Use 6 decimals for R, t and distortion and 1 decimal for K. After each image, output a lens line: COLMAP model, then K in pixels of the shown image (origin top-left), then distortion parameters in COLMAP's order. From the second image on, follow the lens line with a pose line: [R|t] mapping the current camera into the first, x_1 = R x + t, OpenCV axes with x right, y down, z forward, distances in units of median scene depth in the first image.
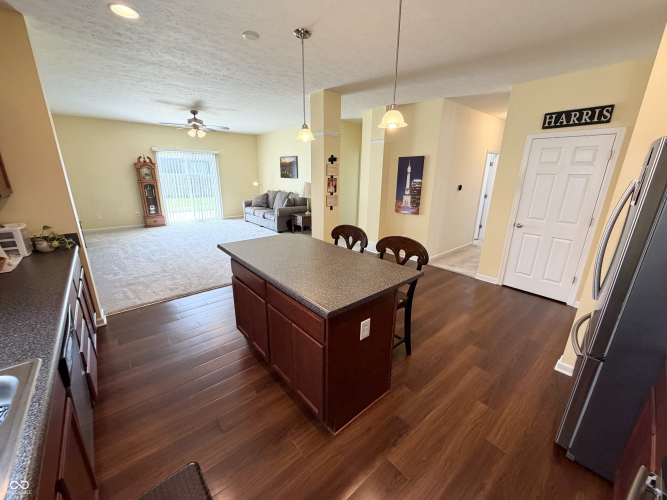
lens RADIAL K [[266.7, 0, 333.5], [0, 266.7, 250.0], [0, 0, 1]] dist [0.000307, 0.000023]
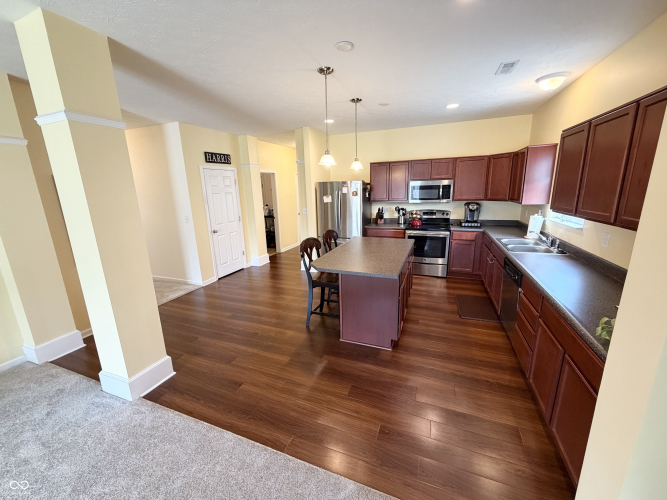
lens RADIAL K [[266.7, 0, 333.5], [0, 266.7, 250.0], [0, 0, 1]] dist [0.000307, 0.000023]
pose [[-0.460803, -0.202394, 0.864117, -0.894143], [0.275966, 0.892707, 0.356253, -0.380461], [-0.843507, 0.402629, -0.355508, 1.197426]]
